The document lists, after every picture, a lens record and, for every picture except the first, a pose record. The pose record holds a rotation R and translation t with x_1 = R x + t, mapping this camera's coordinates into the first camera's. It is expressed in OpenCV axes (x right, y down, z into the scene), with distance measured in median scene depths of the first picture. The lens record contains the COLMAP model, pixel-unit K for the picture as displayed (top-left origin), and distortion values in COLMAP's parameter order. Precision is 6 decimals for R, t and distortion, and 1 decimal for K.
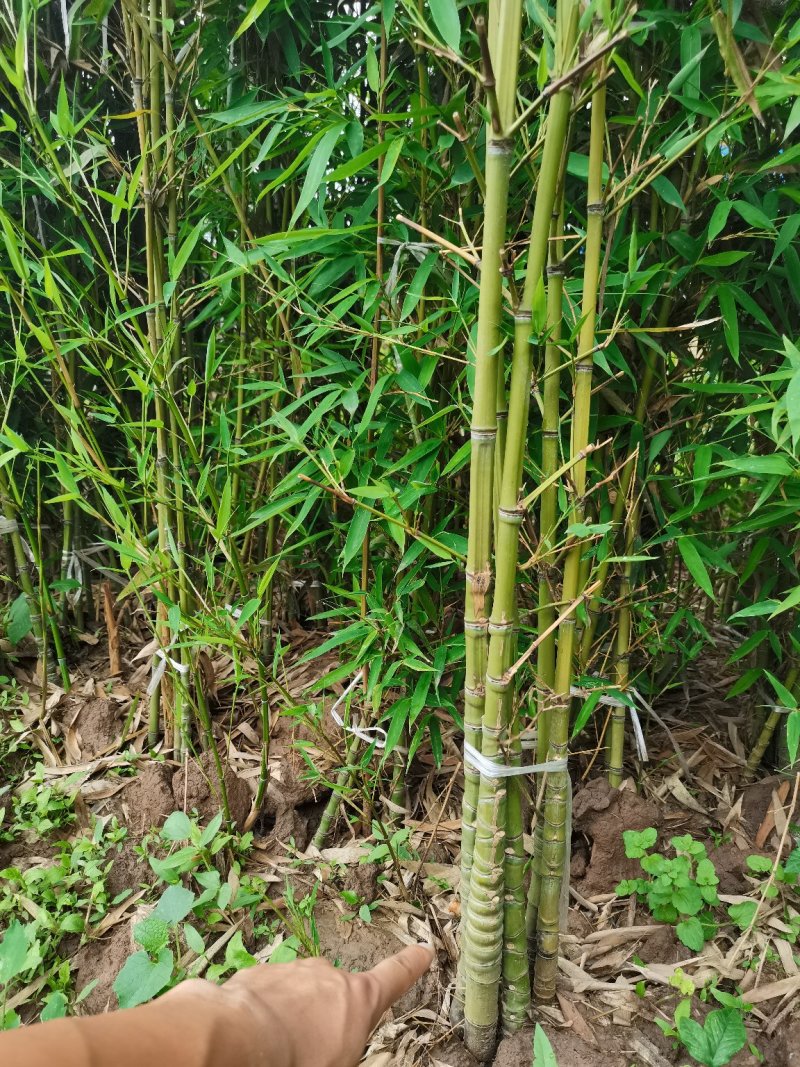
lens RADIAL K [[816.7, 0, 396.6], [0, 816.7, 530.5], [0, 0, 1]] dist [0.041516, -0.030122]
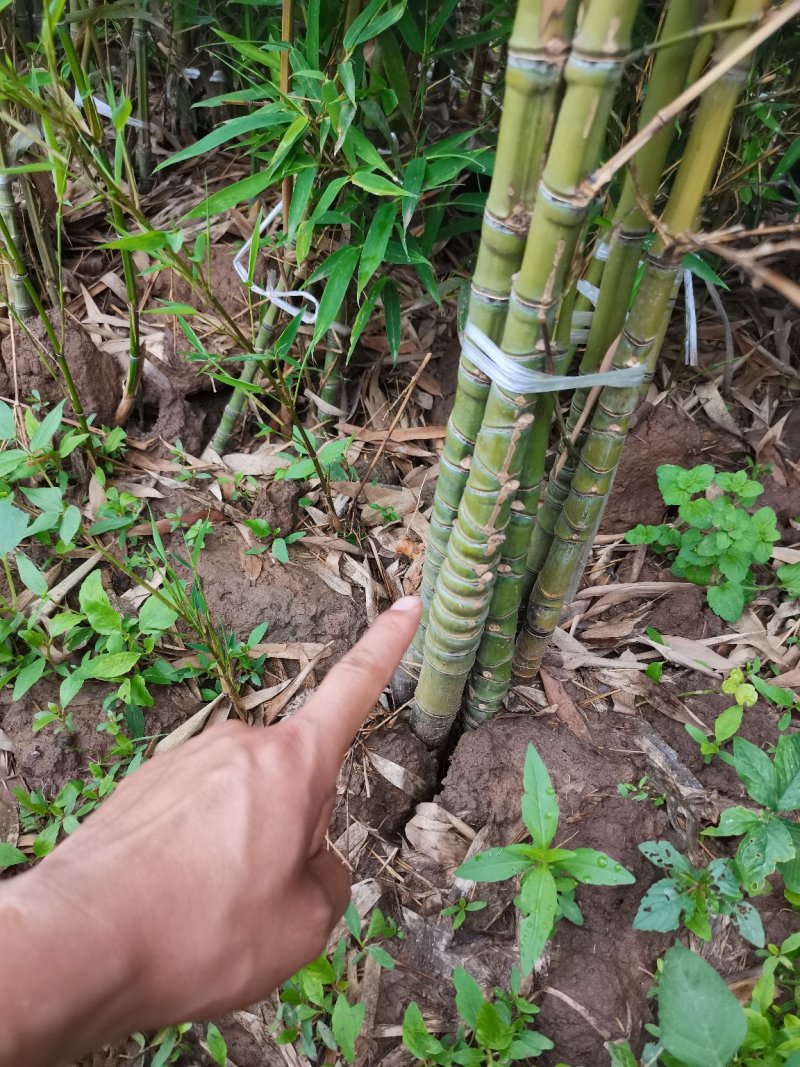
lens RADIAL K [[816.7, 0, 397.5], [0, 816.7, 532.7], [0, 0, 1]] dist [0.041516, -0.030122]
pose [[0.994232, 0.038355, 0.100157, -0.008085], [-0.082254, 0.871976, 0.482588, 0.094966], [-0.068825, -0.488043, 0.870102, 0.365253]]
